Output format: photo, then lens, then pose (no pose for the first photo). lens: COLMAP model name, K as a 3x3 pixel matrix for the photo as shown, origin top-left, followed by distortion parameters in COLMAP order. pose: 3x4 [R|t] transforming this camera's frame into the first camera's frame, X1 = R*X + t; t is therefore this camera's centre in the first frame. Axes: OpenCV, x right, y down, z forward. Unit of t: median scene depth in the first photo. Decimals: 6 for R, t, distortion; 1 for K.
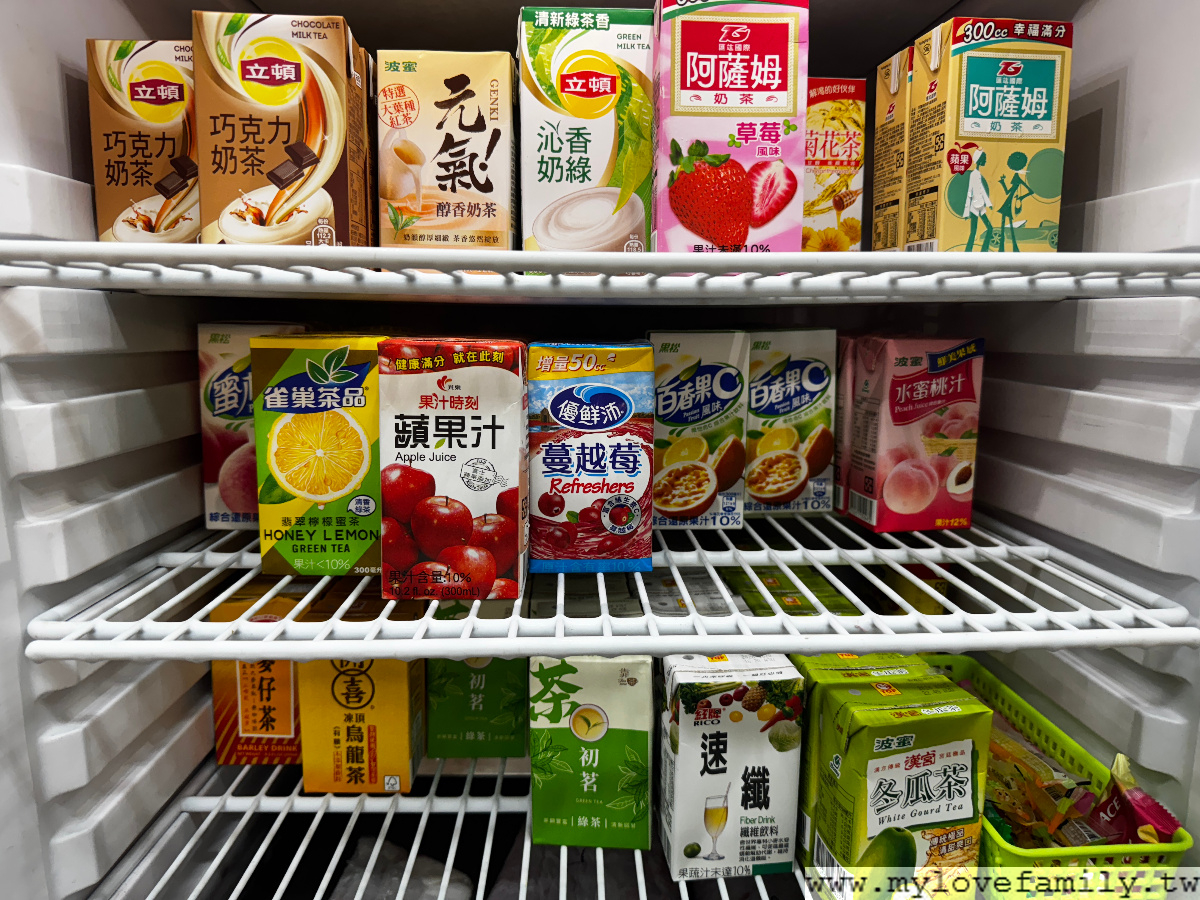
lens RADIAL K [[865.6, 0, 600.0], [0, 865.6, 450.0], [0, 0, 1]] dist [0.089764, -0.182418]
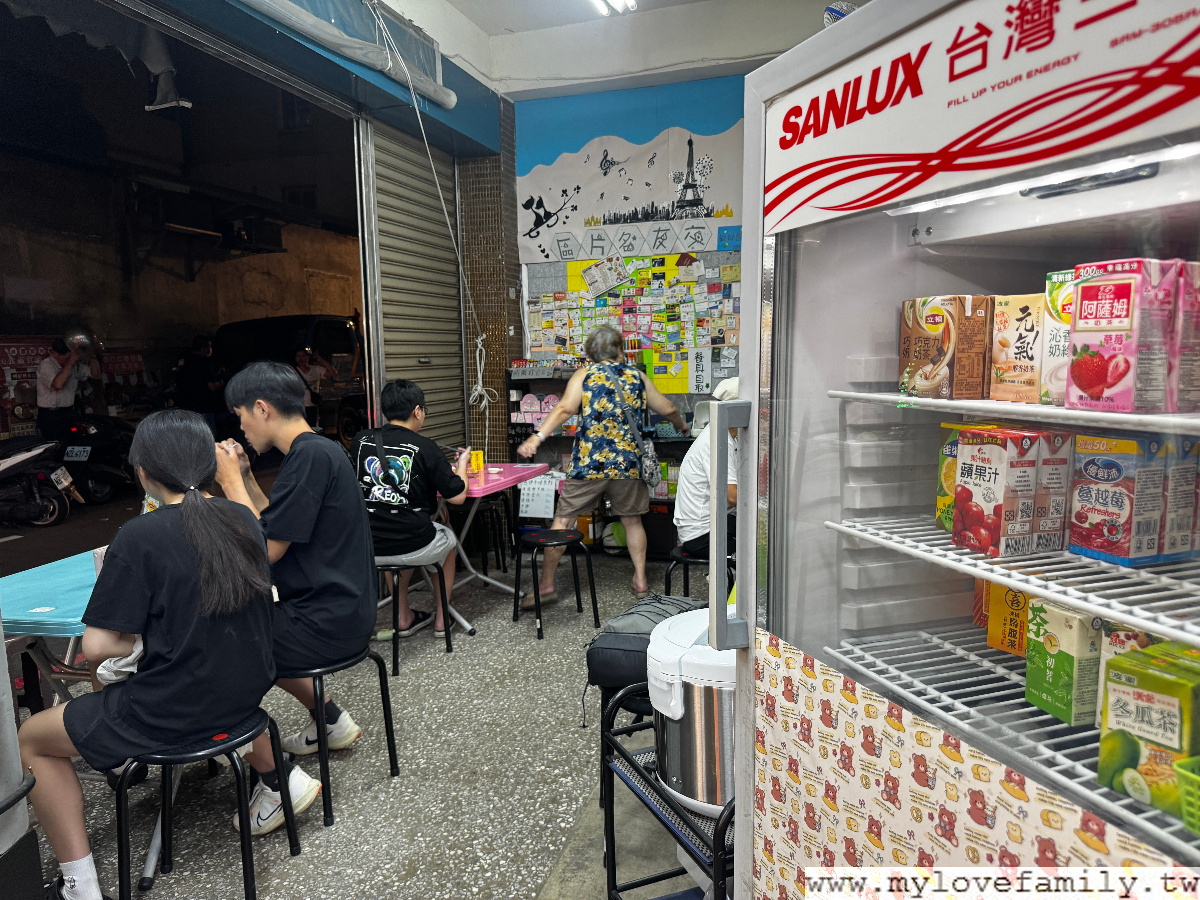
lens RADIAL K [[865.6, 0, 600.0], [0, 865.6, 450.0], [0, 0, 1]] dist [0.089764, -0.182418]
pose [[0.319500, 0.111050, -0.941057, 1.572546], [-0.136088, 0.988192, 0.070409, -0.102975], [0.937763, 0.105571, 0.330840, -0.624828]]
